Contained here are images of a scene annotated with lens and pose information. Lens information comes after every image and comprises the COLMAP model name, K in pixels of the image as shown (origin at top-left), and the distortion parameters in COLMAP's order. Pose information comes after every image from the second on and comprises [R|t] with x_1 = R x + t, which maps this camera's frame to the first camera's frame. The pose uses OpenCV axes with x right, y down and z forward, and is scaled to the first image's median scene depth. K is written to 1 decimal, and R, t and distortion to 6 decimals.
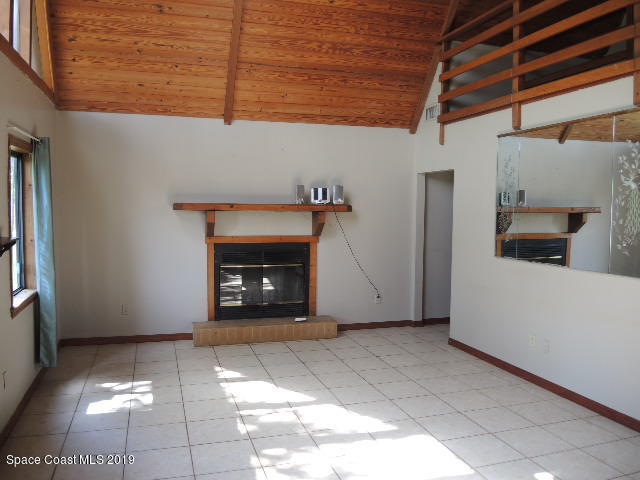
lens RADIAL K [[534.5, 0, 320.0], [0, 534.5, 240.0], [0, 0, 1]] dist [-0.040053, -0.057007]
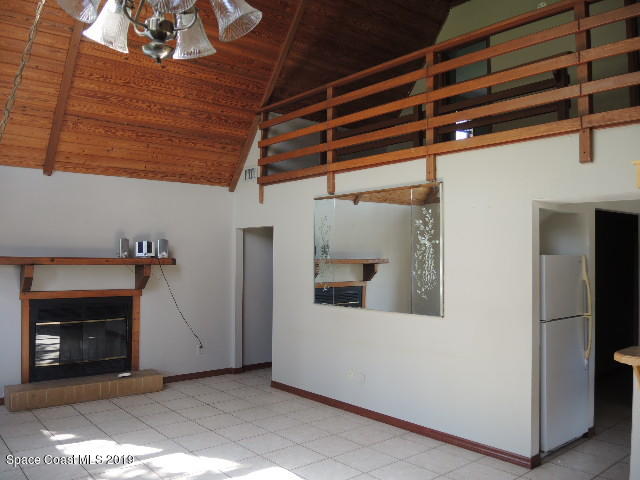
lens RADIAL K [[534.5, 0, 320.0], [0, 534.5, 240.0], [0, 0, 1]] dist [-0.040053, -0.057007]
pose [[0.921481, 0.009320, 0.388312, -0.089756], [0.027053, 0.995745, -0.088096, -0.002919], [-0.387480, 0.091683, 0.917308, -0.056894]]
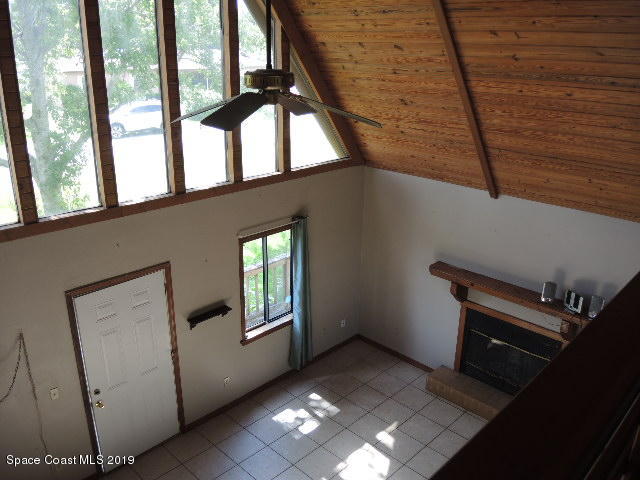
lens RADIAL K [[534.5, 0, 320.0], [0, 534.5, 240.0], [0, 0, 1]] dist [-0.040053, -0.057007]
pose [[0.476433, 0.290024, -0.829998, 0.499815], [-0.067394, 0.953296, 0.294423, -0.415162], [0.876624, -0.084336, 0.473728, 0.282938]]
